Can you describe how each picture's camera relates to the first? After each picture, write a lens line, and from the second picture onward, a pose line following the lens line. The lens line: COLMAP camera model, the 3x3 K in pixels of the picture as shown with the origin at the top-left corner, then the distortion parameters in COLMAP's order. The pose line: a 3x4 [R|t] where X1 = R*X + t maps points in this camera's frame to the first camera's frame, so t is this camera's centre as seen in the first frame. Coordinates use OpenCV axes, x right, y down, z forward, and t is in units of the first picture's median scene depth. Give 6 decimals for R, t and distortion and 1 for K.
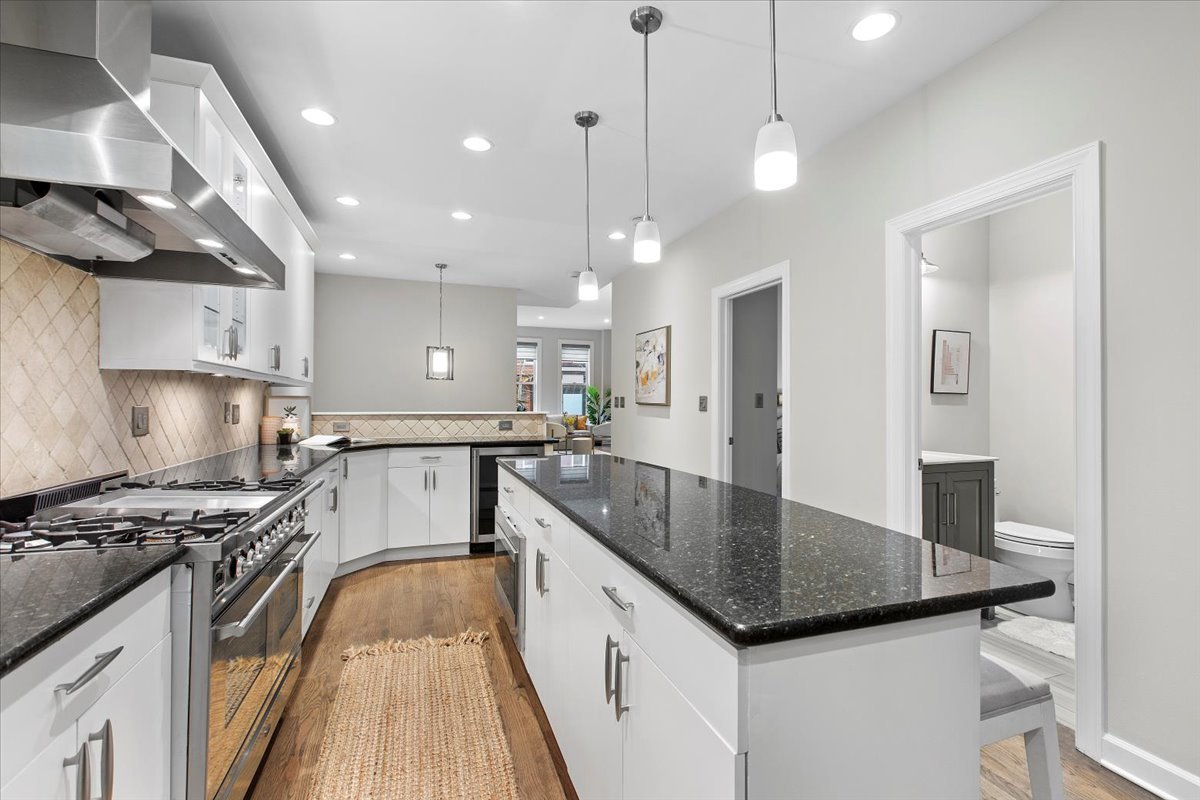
lens RADIAL K [[537.5, 0, 599.6], [0, 537.5, 399.9], [0, 0, 1]] dist [-0.003559, 0.001145]
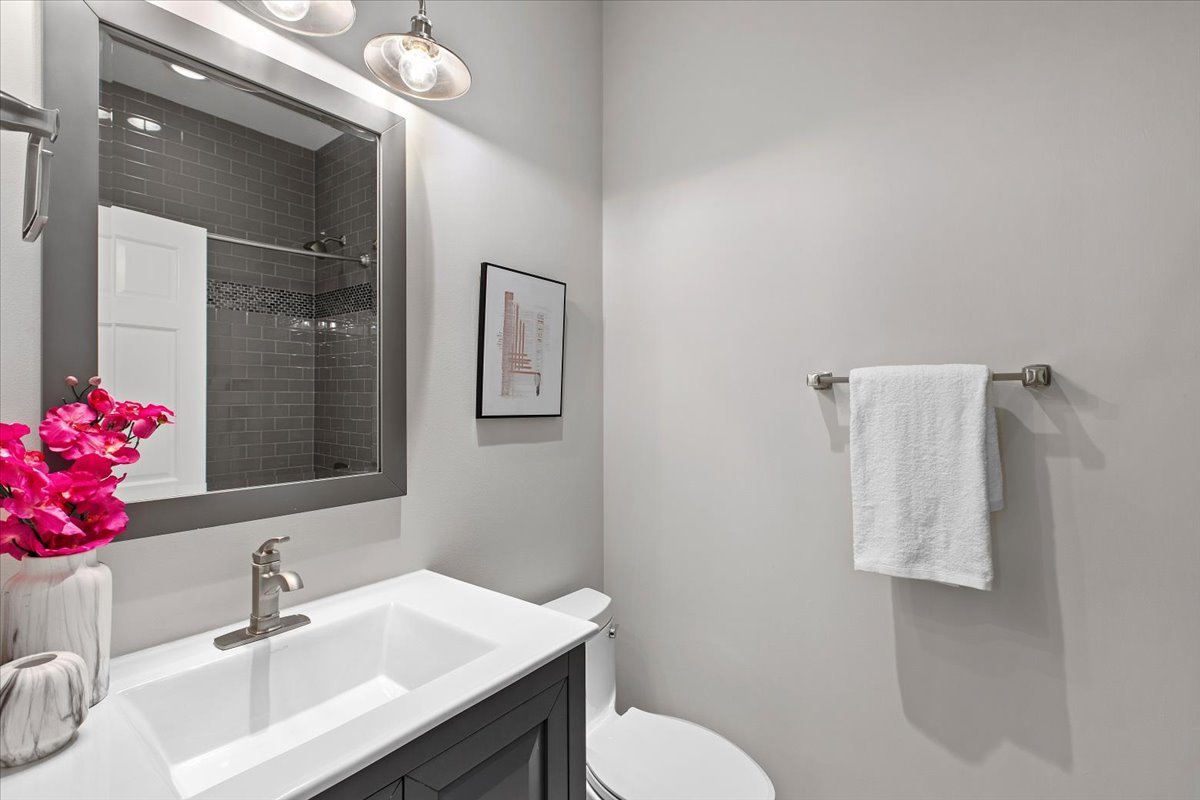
lens RADIAL K [[537.5, 0, 599.5], [0, 537.5, 394.5], [0, 0, 1]] dist [-0.003559, 0.001145]
pose [[0.846613, 0.002458, 0.532203, 0.477326], [-0.001987, 0.999997, -0.001457, -0.029768], [-0.532205, 0.000175, 0.846615, 0.602415]]
